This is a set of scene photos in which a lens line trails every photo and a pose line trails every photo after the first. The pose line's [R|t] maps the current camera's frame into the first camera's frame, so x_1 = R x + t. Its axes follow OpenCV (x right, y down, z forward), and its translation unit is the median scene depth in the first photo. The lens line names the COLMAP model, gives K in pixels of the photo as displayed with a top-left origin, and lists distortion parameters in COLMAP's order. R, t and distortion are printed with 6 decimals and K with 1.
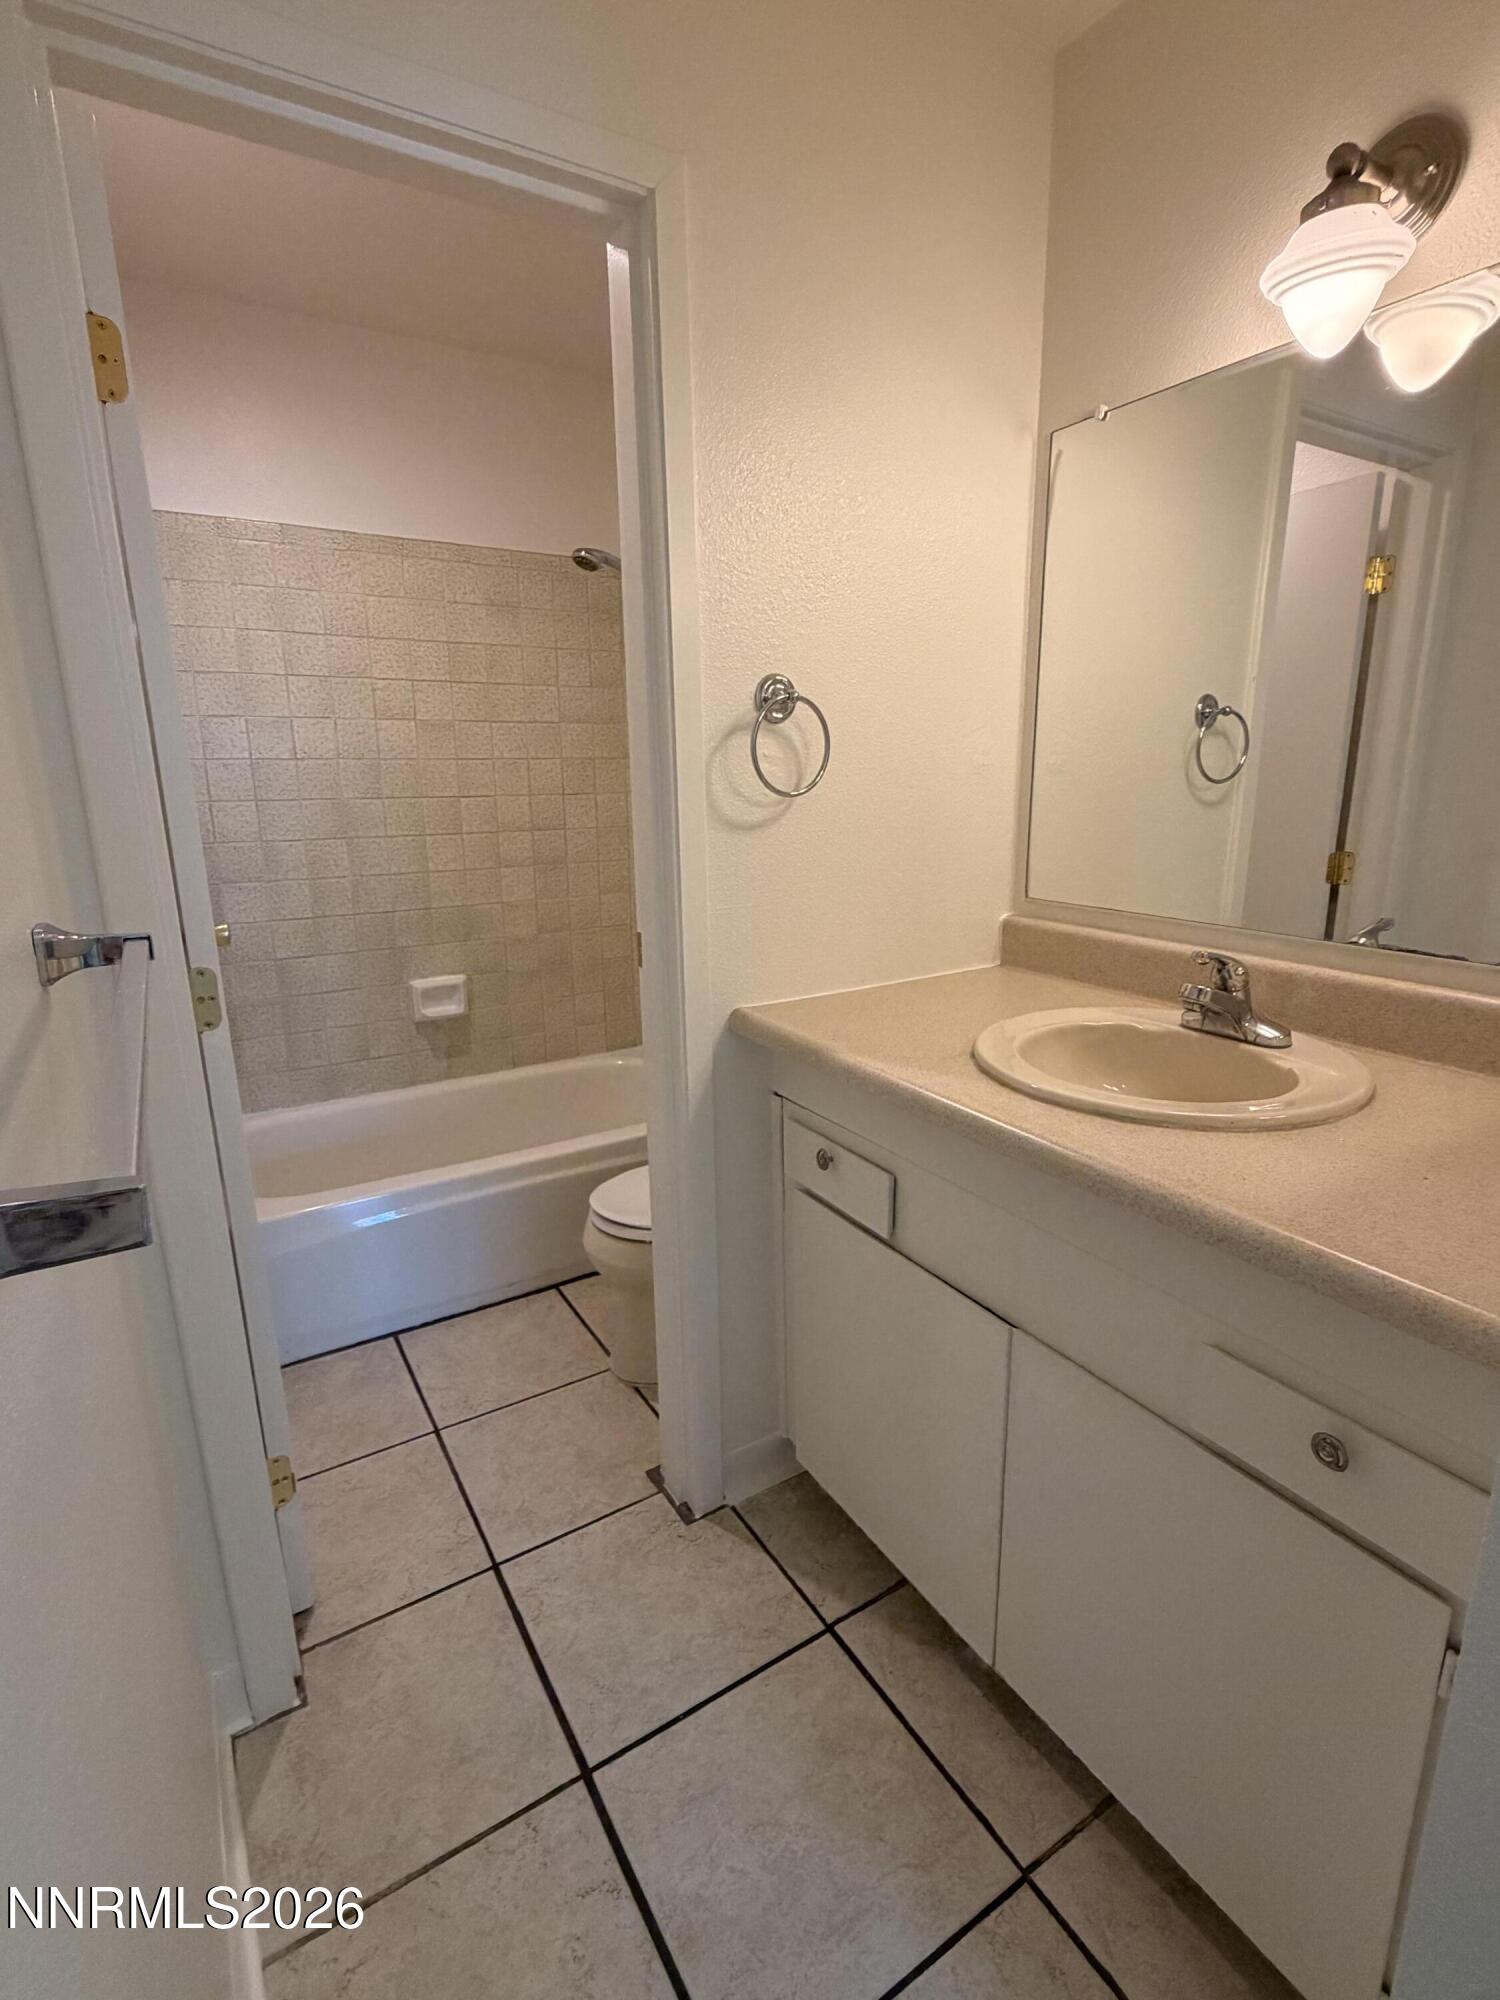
lens RADIAL K [[955.8, 0, 756.3], [0, 955.8, 1008.9], [0, 0, 1]] dist [-0.004166, -0.000075]
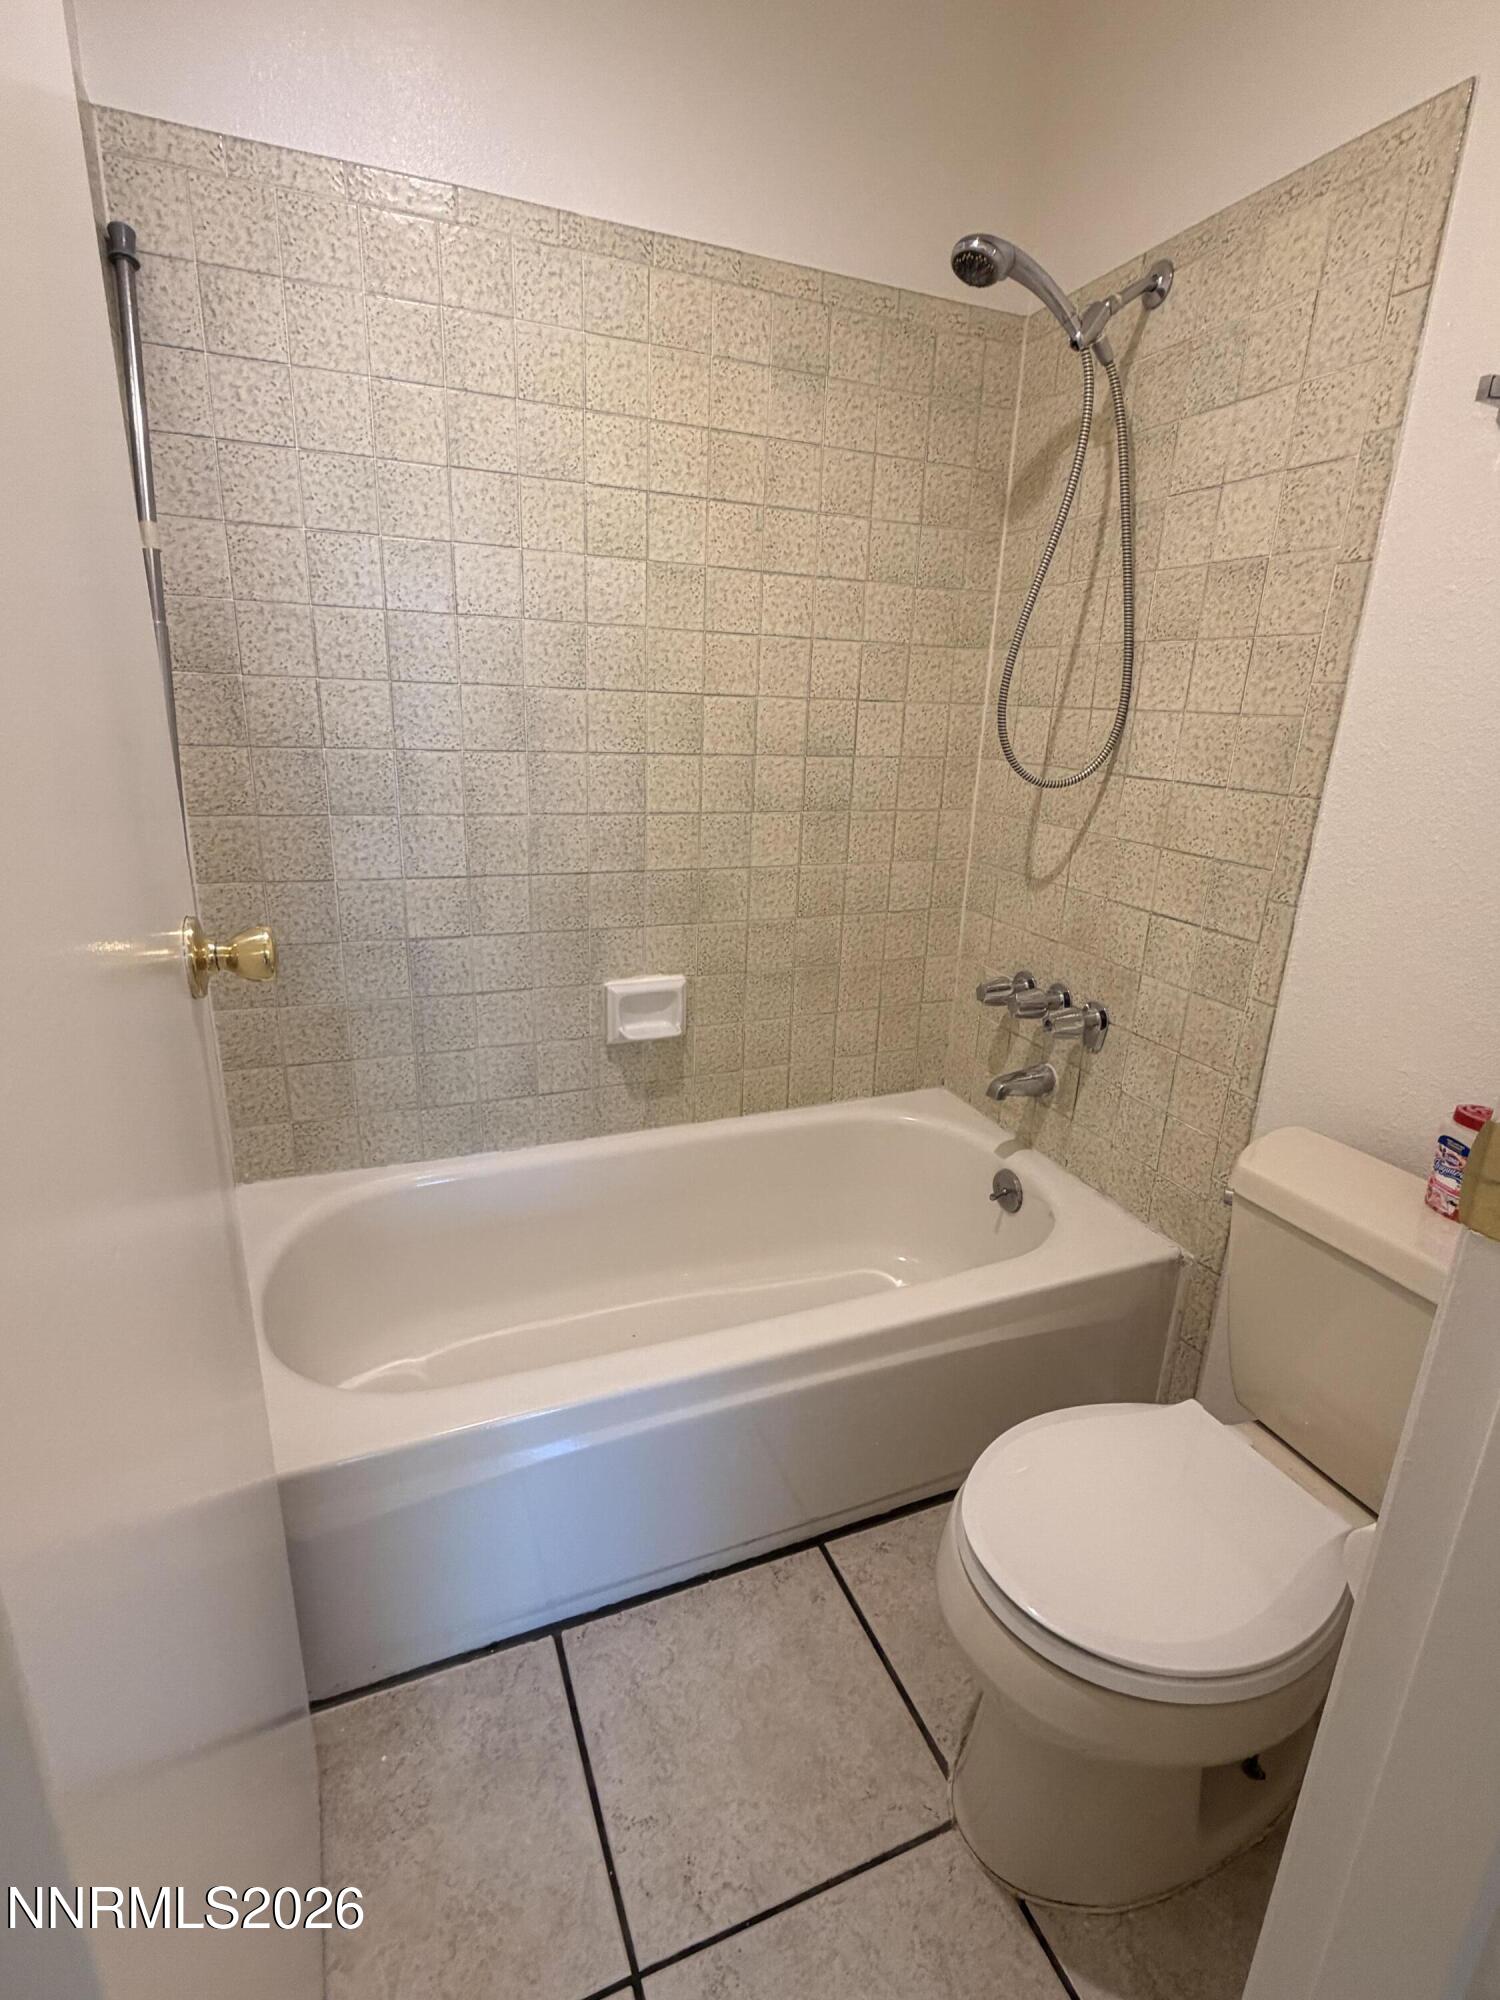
lens RADIAL K [[939.2, 0, 750.0], [0, 939.2, 1000.0], [0, 0, 1]] dist [0.000694, 0.000168]
pose [[0.986206, 0.088012, -0.140187, -0.183156], [-0.079996, 0.994876, 0.061831, -0.066489], [0.144911, -0.049764, 0.988192, 0.403302]]
